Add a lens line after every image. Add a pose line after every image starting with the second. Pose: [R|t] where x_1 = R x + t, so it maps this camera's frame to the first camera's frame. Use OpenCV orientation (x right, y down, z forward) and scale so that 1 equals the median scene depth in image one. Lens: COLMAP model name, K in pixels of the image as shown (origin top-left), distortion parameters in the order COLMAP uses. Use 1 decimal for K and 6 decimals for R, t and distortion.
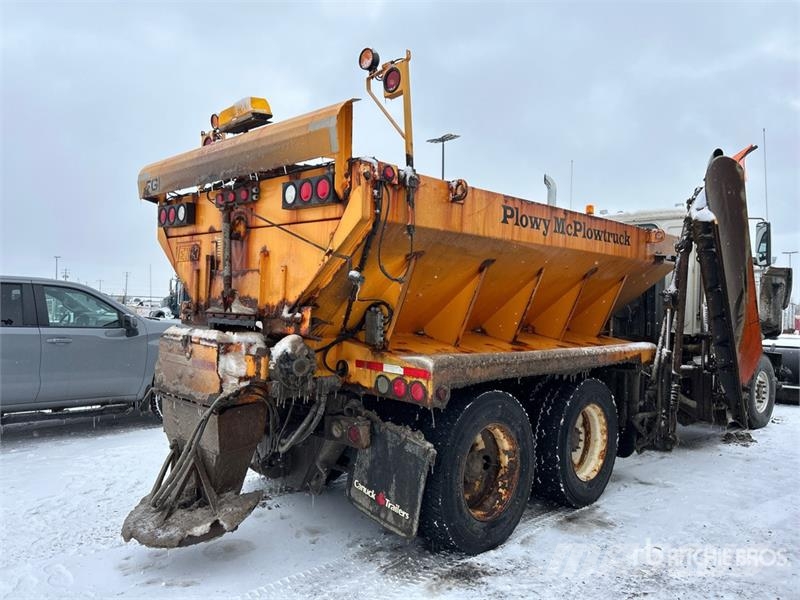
lens RADIAL K [[594.5, 0, 400.0], [0, 594.5, 300.0], [0, 0, 1]] dist [0.080281, -0.093179]
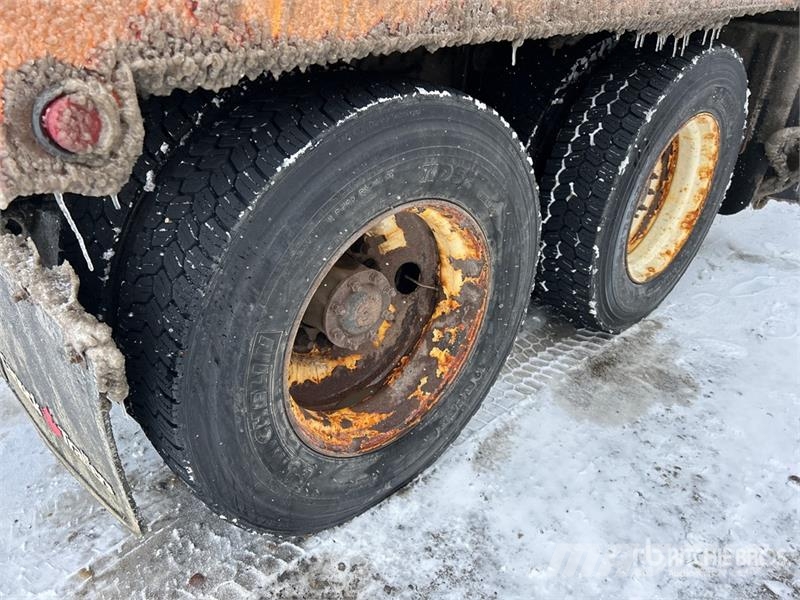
lens RADIAL K [[594.5, 0, 400.0], [0, 594.5, 300.0], [0, 0, 1]] dist [0.080281, -0.093179]
pose [[0.998957, 0.029868, -0.034549, 0.155864], [-0.008242, 0.861974, 0.506885, 0.089407], [0.044920, -0.506072, 0.861321, 0.676065]]
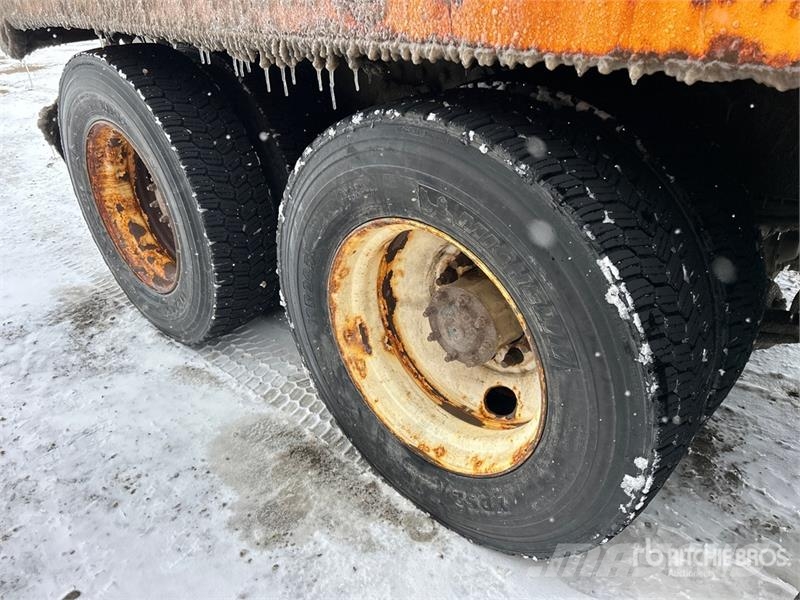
lens RADIAL K [[594.5, 0, 400.0], [0, 594.5, 300.0], [0, 0, 1]] dist [0.080281, -0.093179]
pose [[0.032152, 0.474020, -0.879927, 0.638675], [0.039790, 0.879077, 0.475016, 0.104231], [0.998691, -0.050285, 0.009402, 1.168321]]
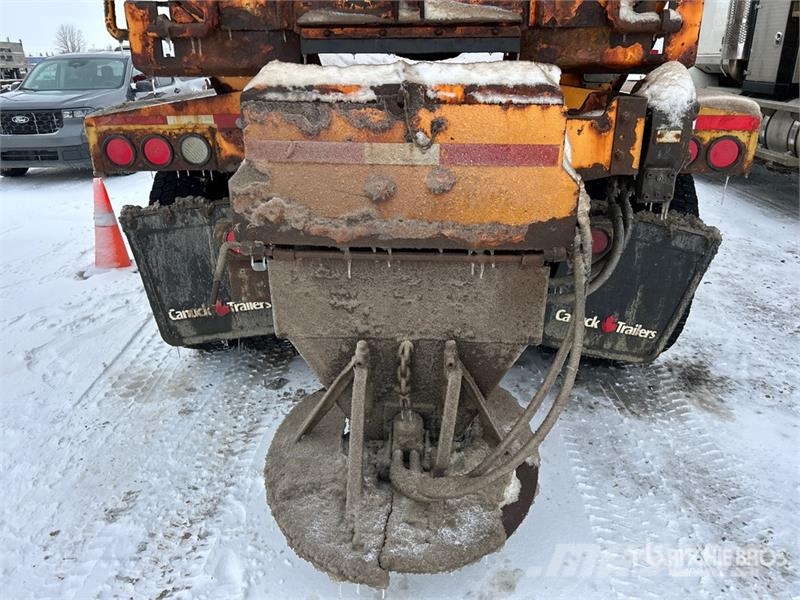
lens RADIAL K [[596.8, 0, 399.2], [0, 596.8, 286.8], [0, 0, 1]] dist [0.002805, -0.000562]
pose [[0.755417, -0.267692, 0.598069, -0.537512], [0.031086, 0.926355, 0.375367, 0.032028], [-0.654507, -0.264967, 0.708105, 0.624414]]
